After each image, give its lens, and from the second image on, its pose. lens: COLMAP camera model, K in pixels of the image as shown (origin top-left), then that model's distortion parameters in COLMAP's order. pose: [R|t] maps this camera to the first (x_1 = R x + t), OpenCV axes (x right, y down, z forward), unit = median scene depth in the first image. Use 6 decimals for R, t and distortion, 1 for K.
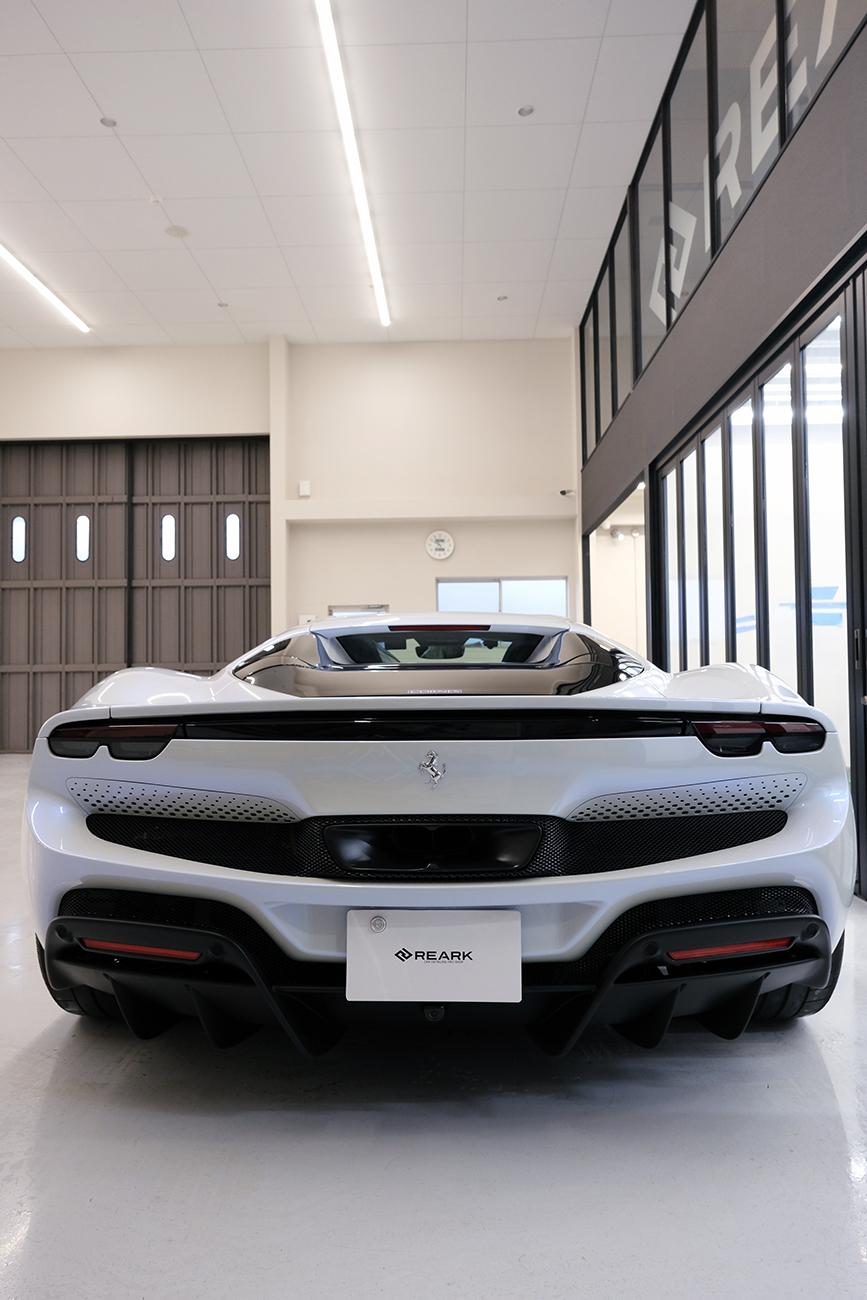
lens RADIAL K [[862.5, 0, 433.5], [0, 862.5, 650.0], [0, 0, 1]] dist [0.031411, 0.001169]
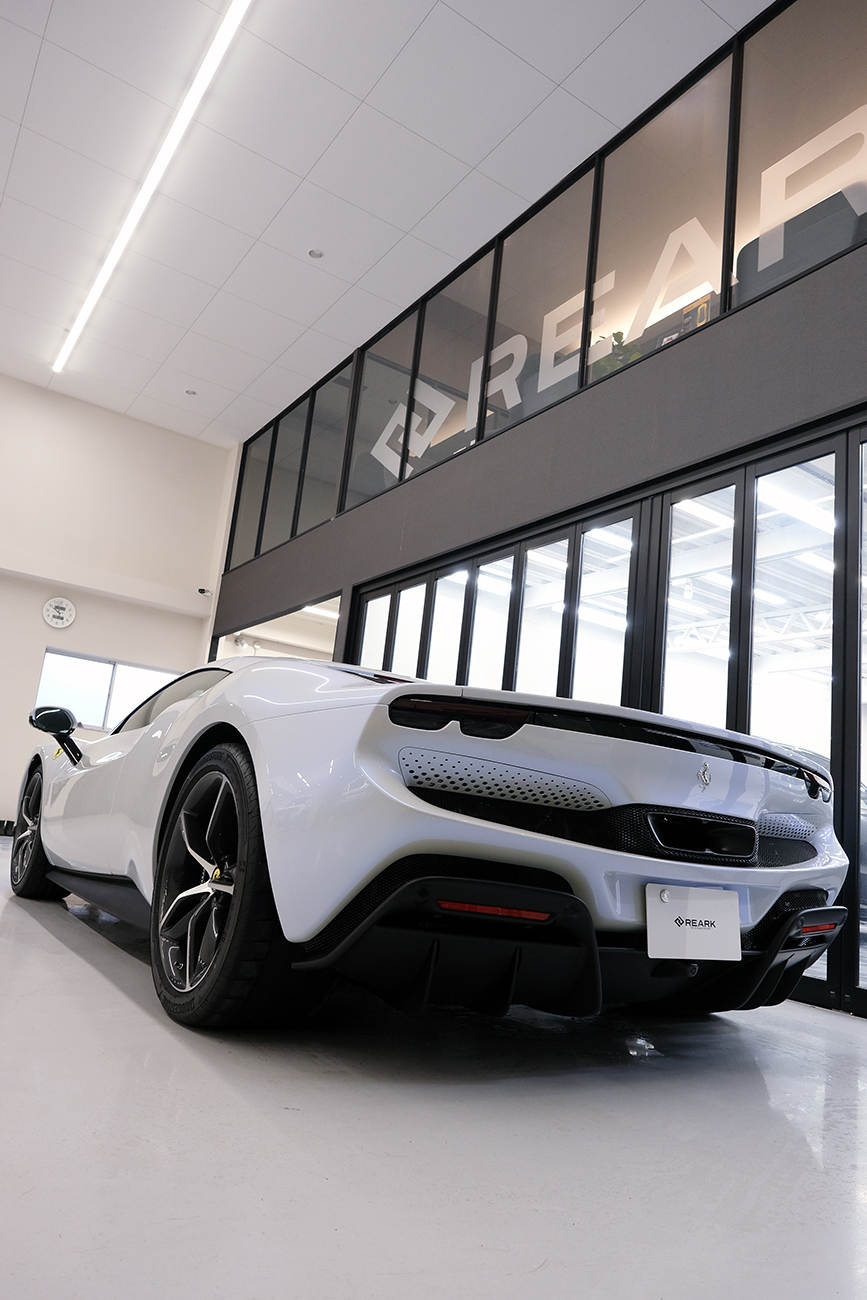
lens RADIAL K [[865.6, 0, 434.7], [0, 865.6, 664.0], [0, 0, 1]] dist [0.004742, 0.002590]
pose [[0.813532, 0.199709, 0.546153, -0.308078], [-0.126983, 0.977523, -0.168296, 0.069451], [-0.567487, 0.067562, 0.820606, 0.042065]]
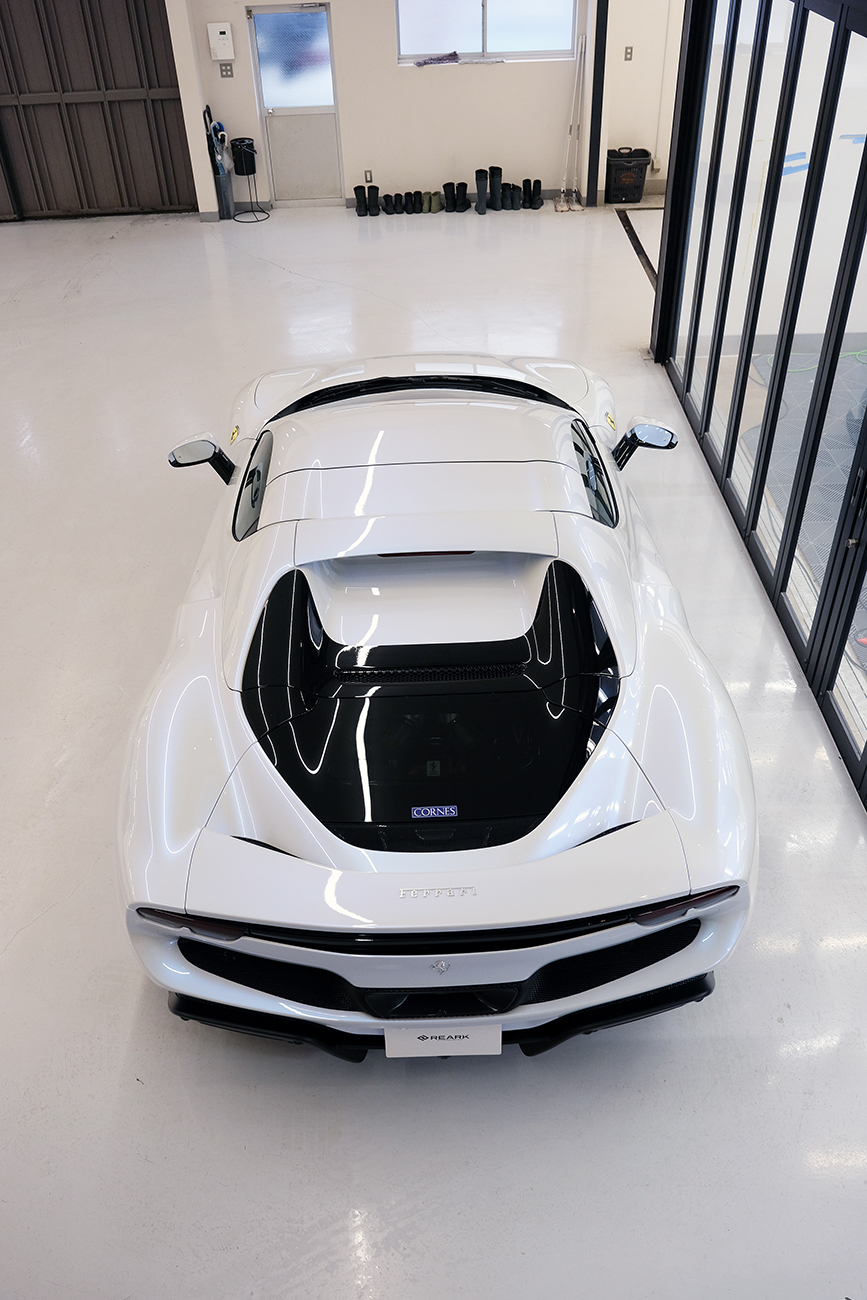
lens RADIAL K [[1057.0, 0, 432.3], [0, 1057.0, 606.5], [0, 0, 1]] dist [-0.021884, -0.004007]
pose [[0.998994, -0.041977, 0.015749, -0.004536], [0.023106, 0.783070, 0.621504, -0.385585], [-0.038421, -0.620516, 0.783252, 0.011912]]
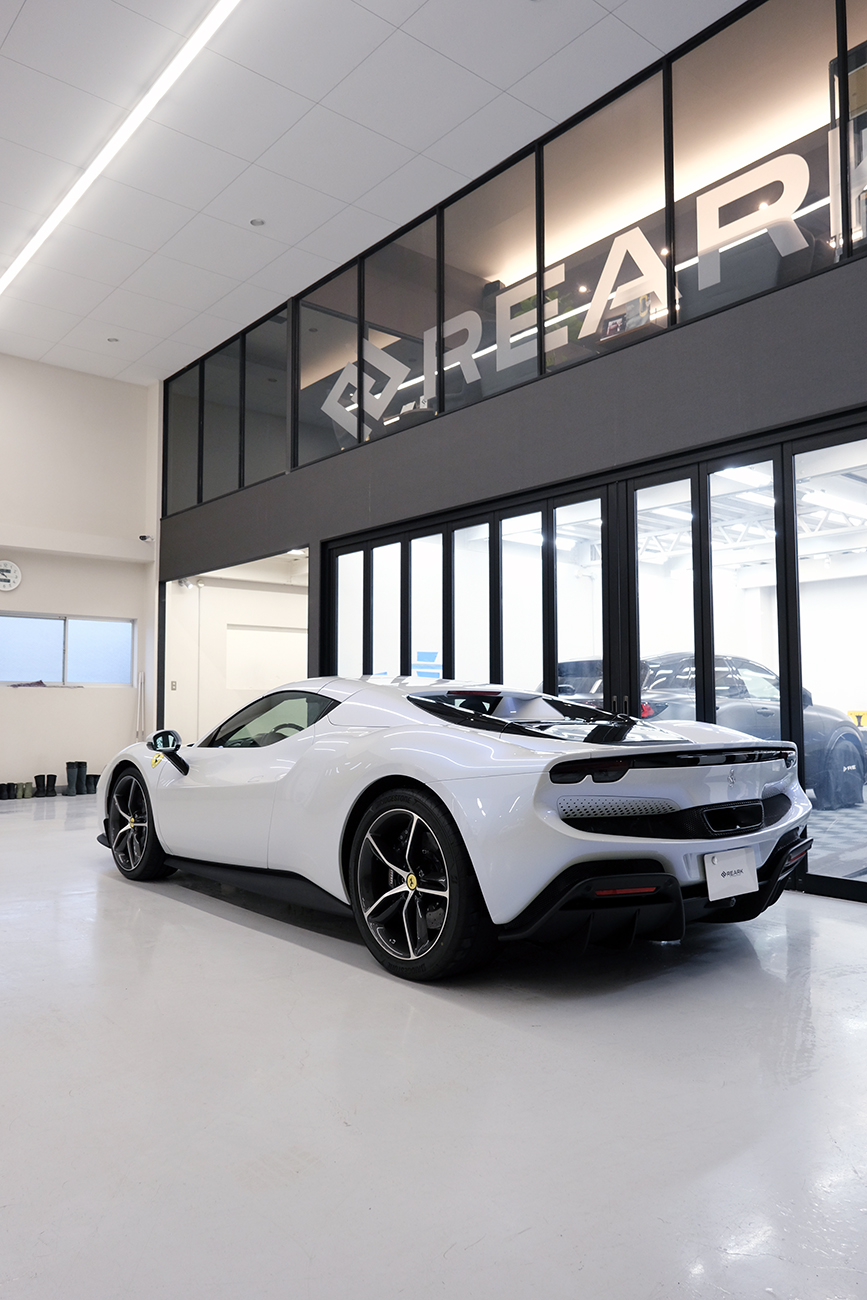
lens RADIAL K [[904.5, 0, 433.5], [0, 904.5, 650.0], [0, 0, 1]] dist [0.008447, 0.000972]
pose [[0.749496, 0.049528, 0.660153, -0.543189], [-0.022456, 0.998526, -0.049420, -0.011126], [-0.661628, 0.022216, 0.749503, -0.032404]]
